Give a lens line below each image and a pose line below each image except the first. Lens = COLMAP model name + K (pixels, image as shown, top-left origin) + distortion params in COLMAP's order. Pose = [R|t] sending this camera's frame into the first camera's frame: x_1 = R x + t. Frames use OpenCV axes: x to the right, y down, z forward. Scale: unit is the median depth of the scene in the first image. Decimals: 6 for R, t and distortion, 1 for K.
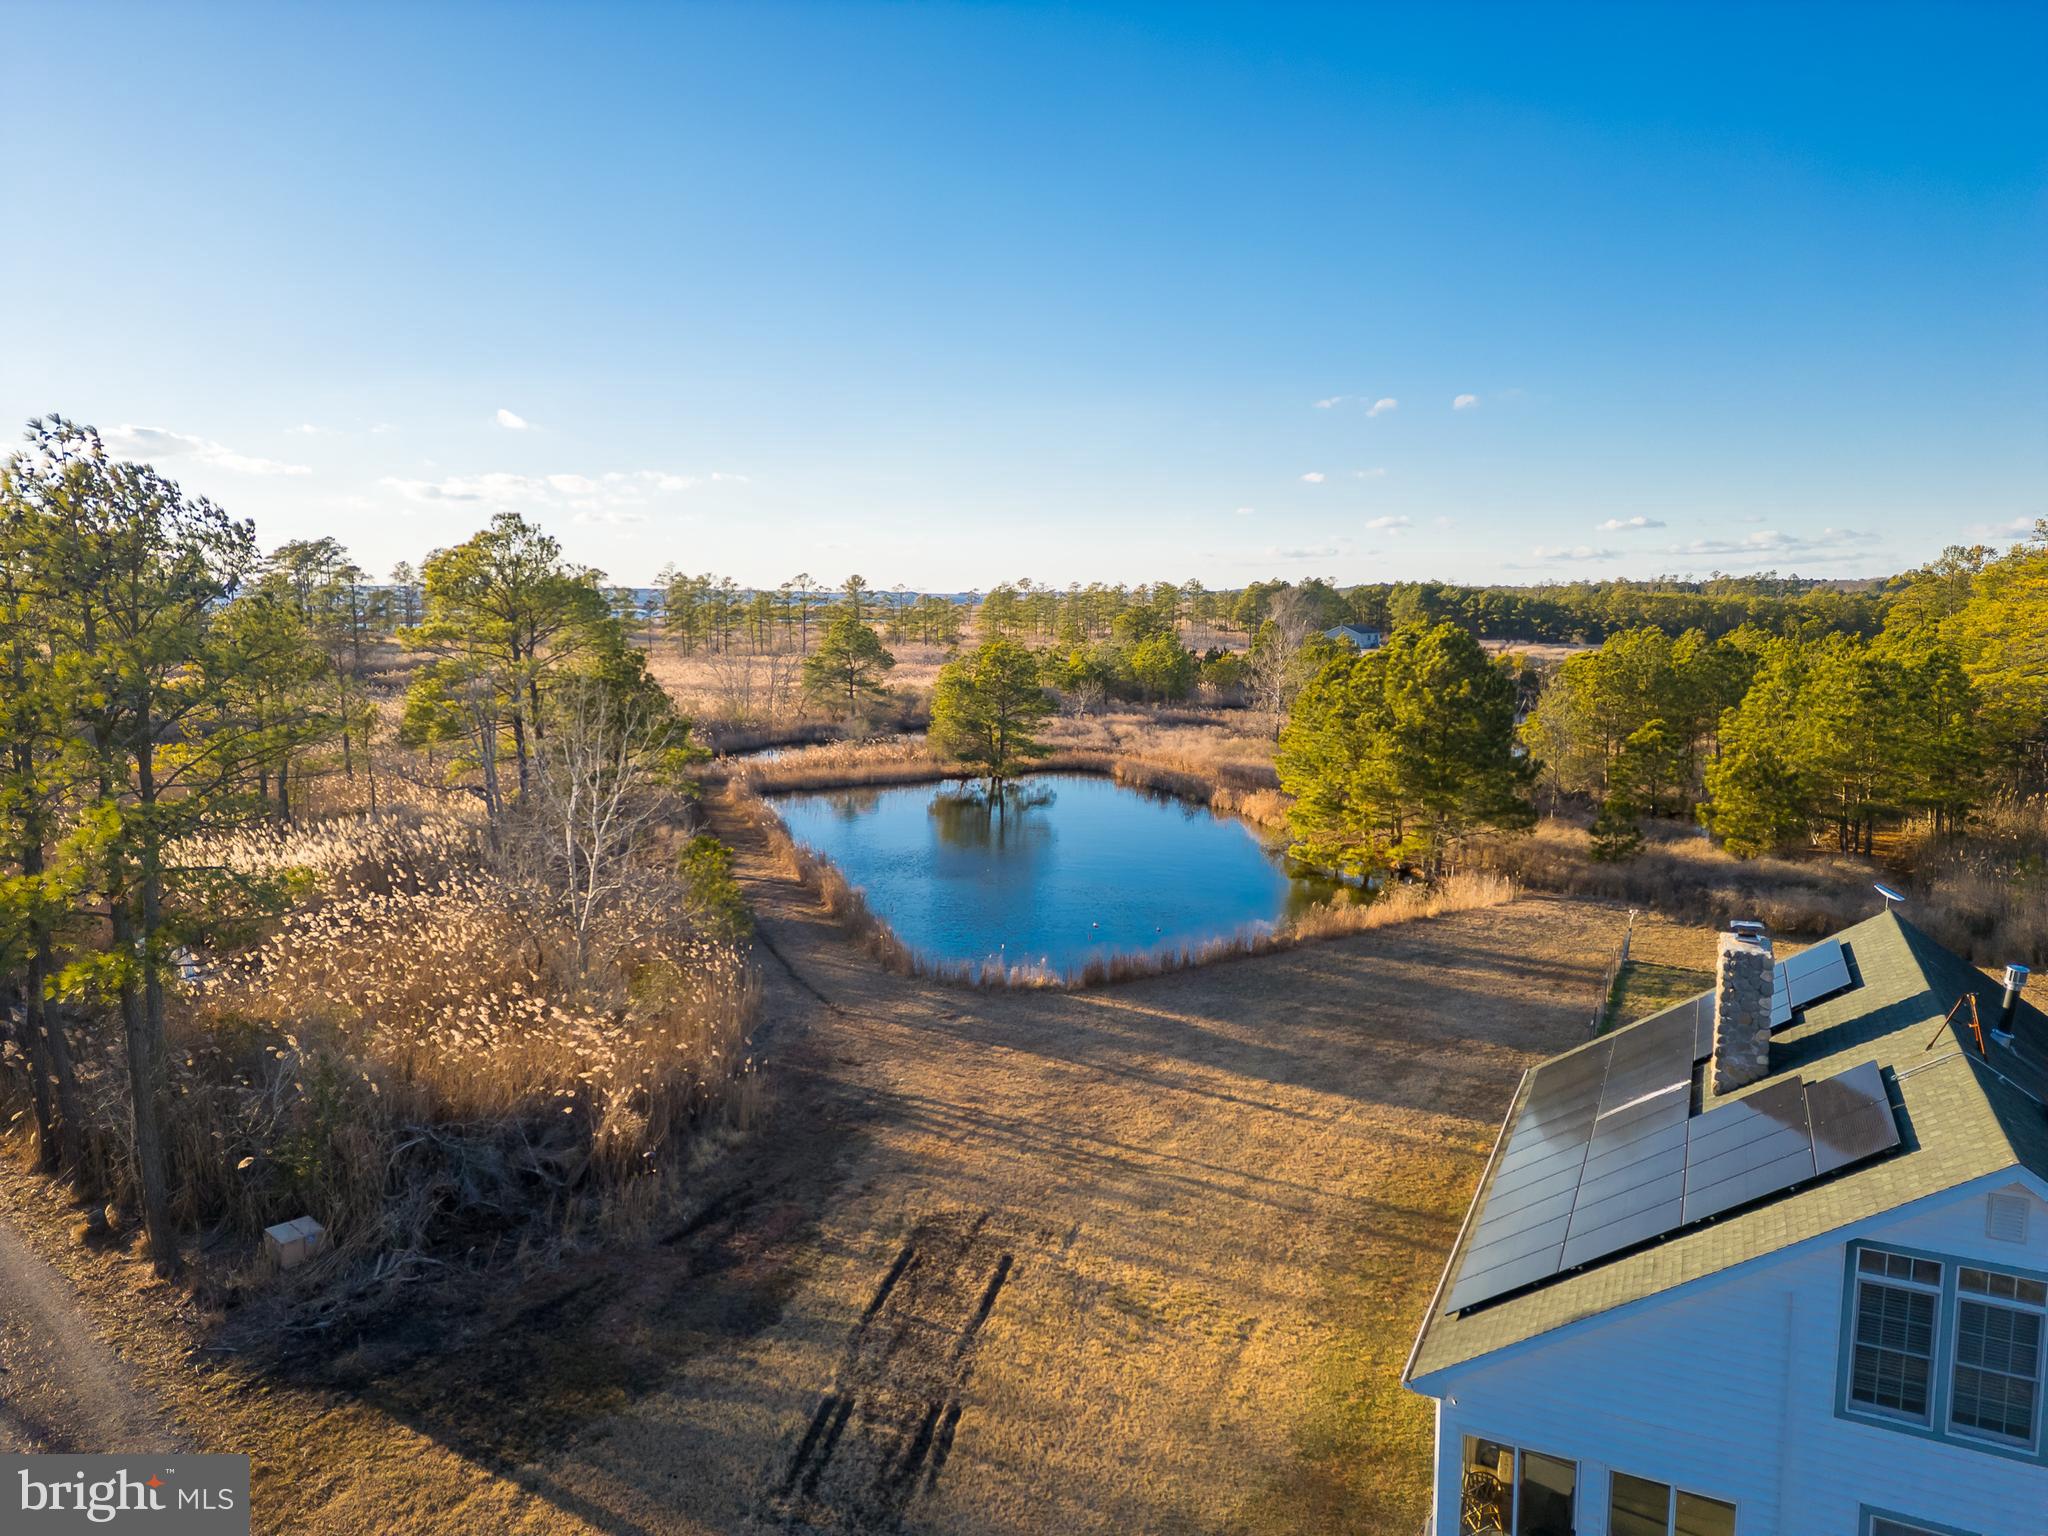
lens RADIAL K [[1410.7, 0, 1024.0], [0, 1410.7, 768.0], [0, 0, 1]] dist [0.077437, -0.064975]
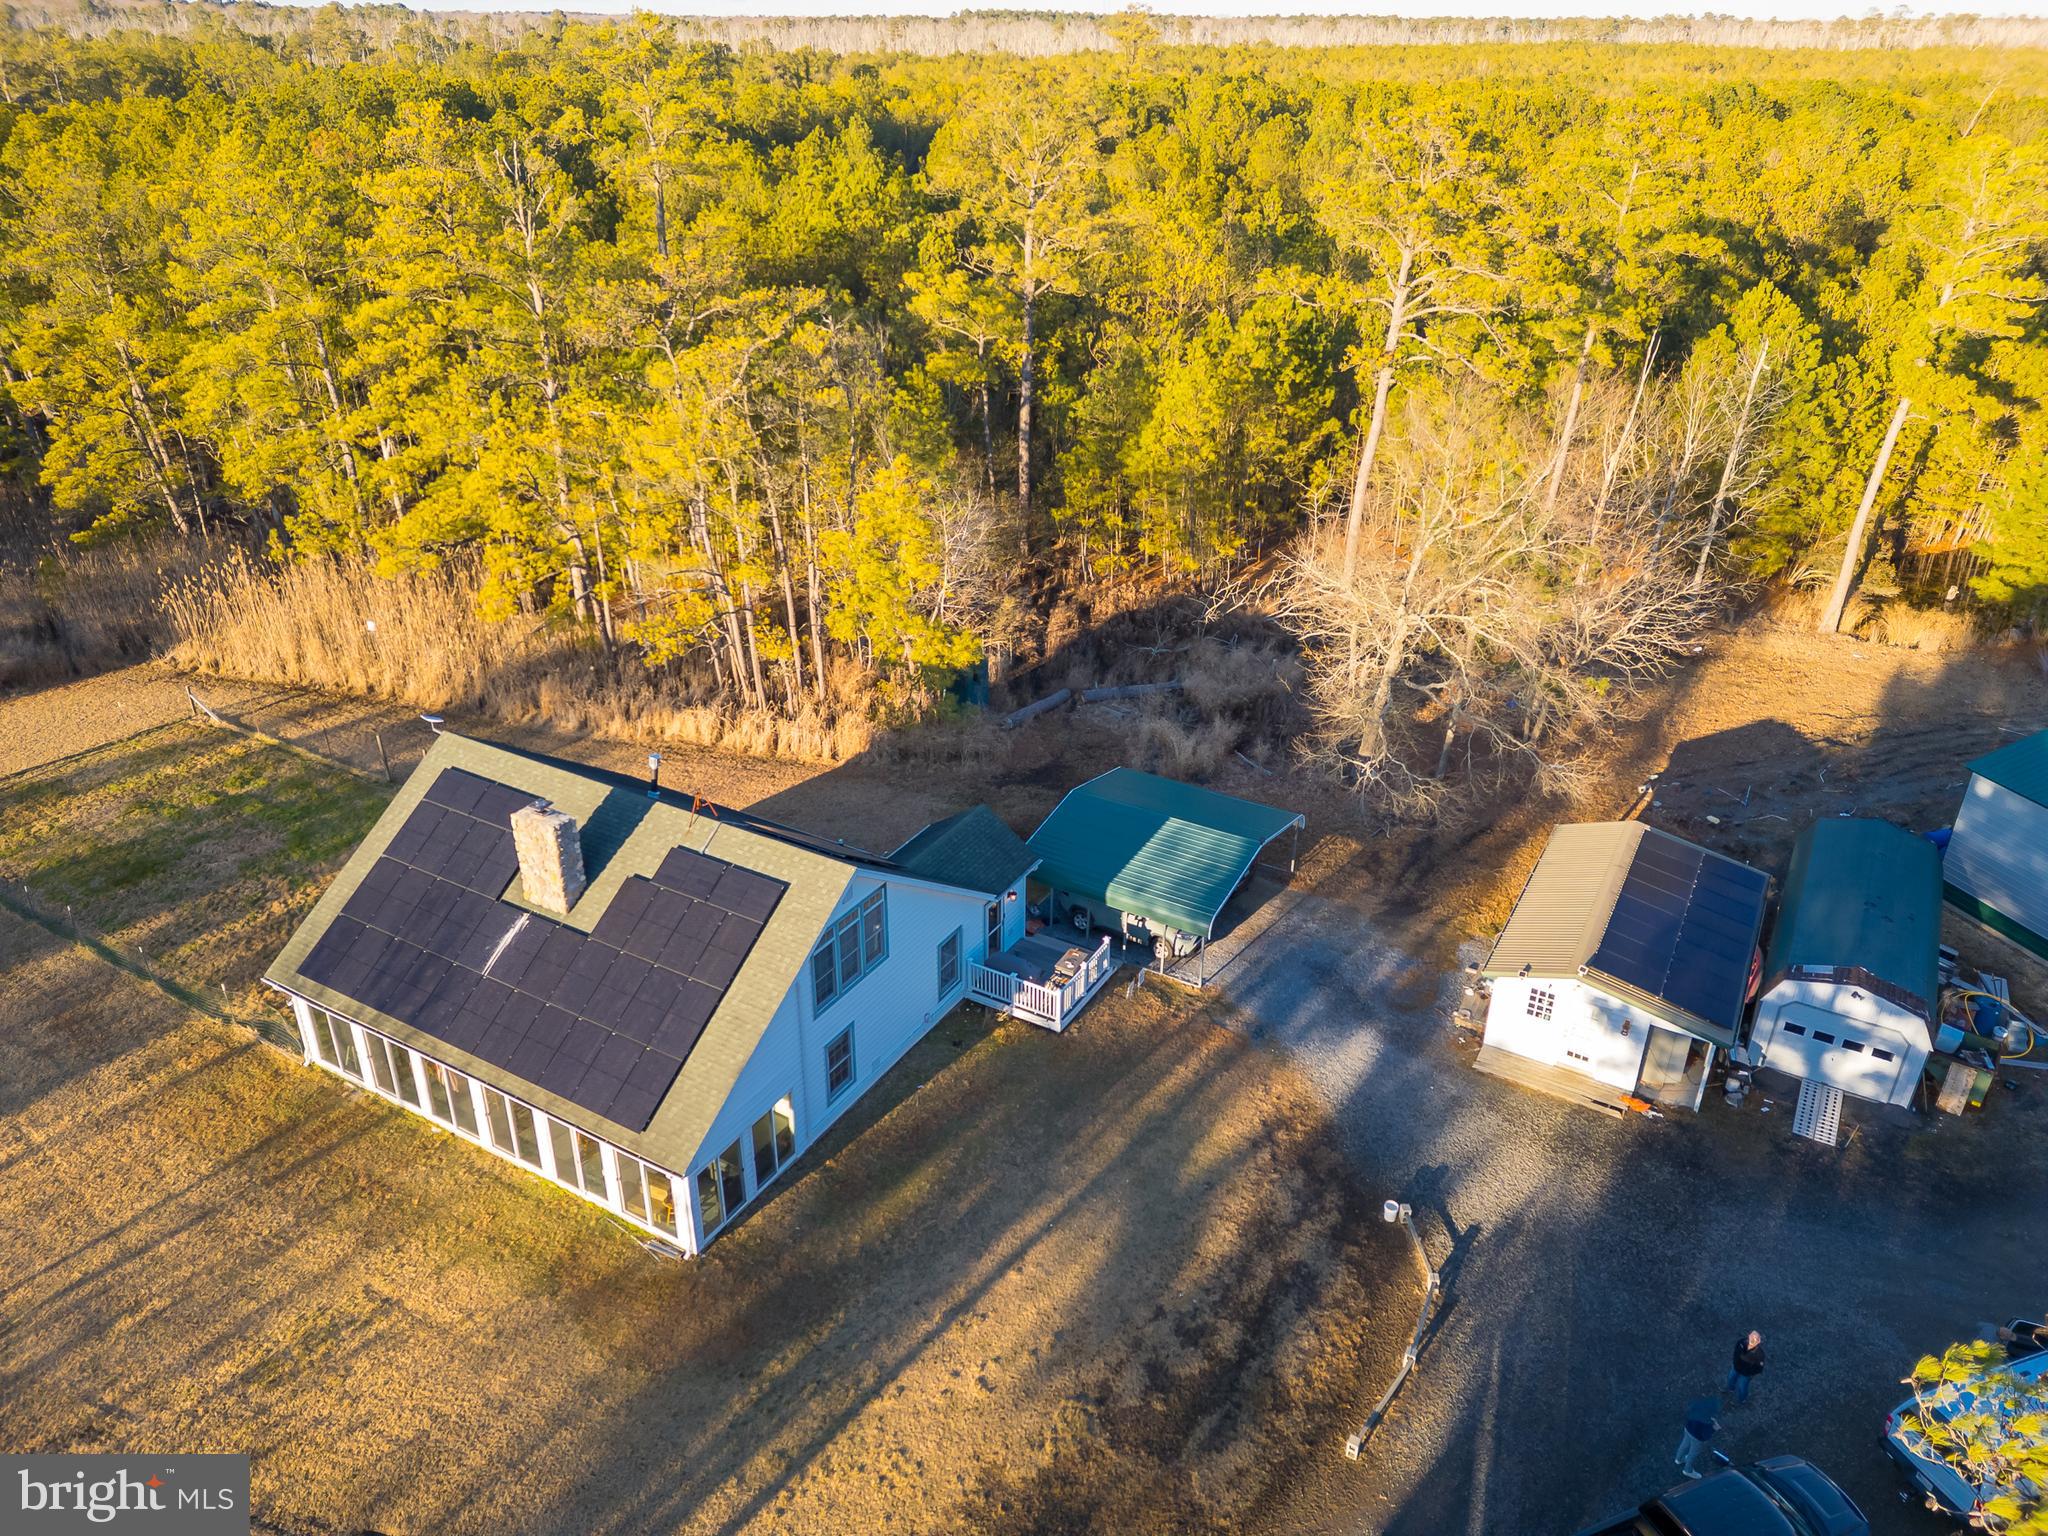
lens RADIAL K [[1454.5, 0, 1024.0], [0, 1454.5, 768.0], [0, 0, 1]] dist [0.059238, -0.048972]
pose [[0.089170, -0.462291, 0.882234, -0.526673], [0.117881, 0.884435, 0.451530, -0.378826], [-0.989016, 0.063736, 0.133360, 0.216615]]
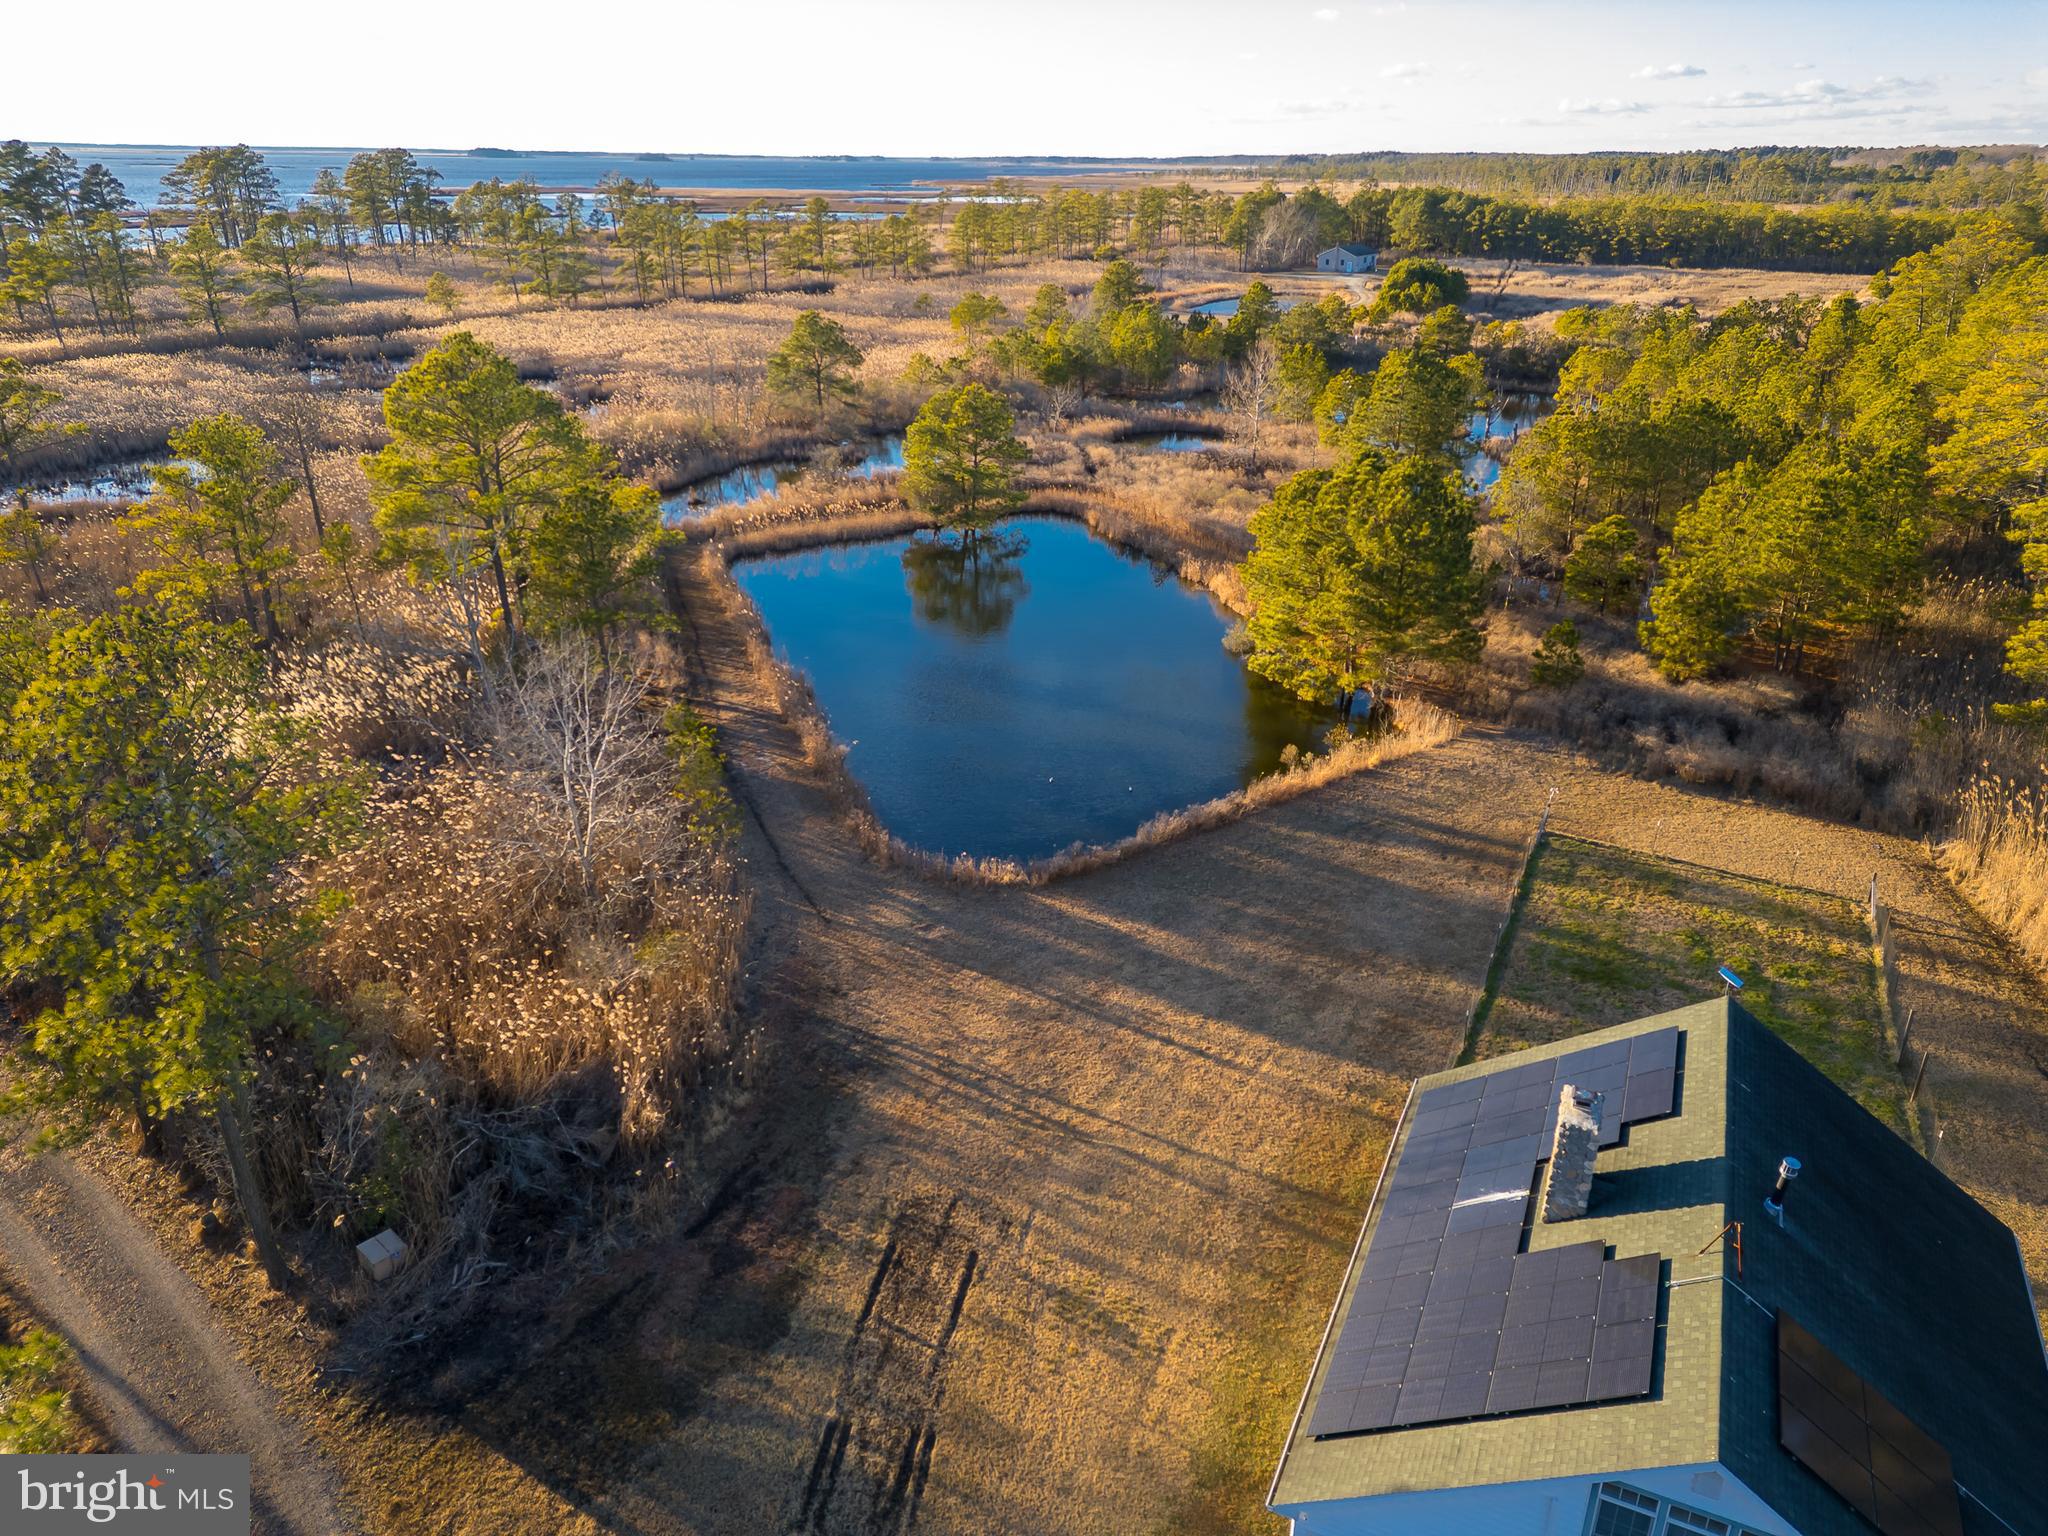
lens RADIAL K [[1405.1, 0, 1024.0], [0, 1405.1, 768.0], [0, 0, 1]] dist [0.095288, -0.094355]
pose [[0.999892, -0.006693, 0.013095, 0.016074], [0.002814, 0.961056, 0.276338, -0.340118], [-0.014435, -0.276271, 0.960971, -0.044683]]
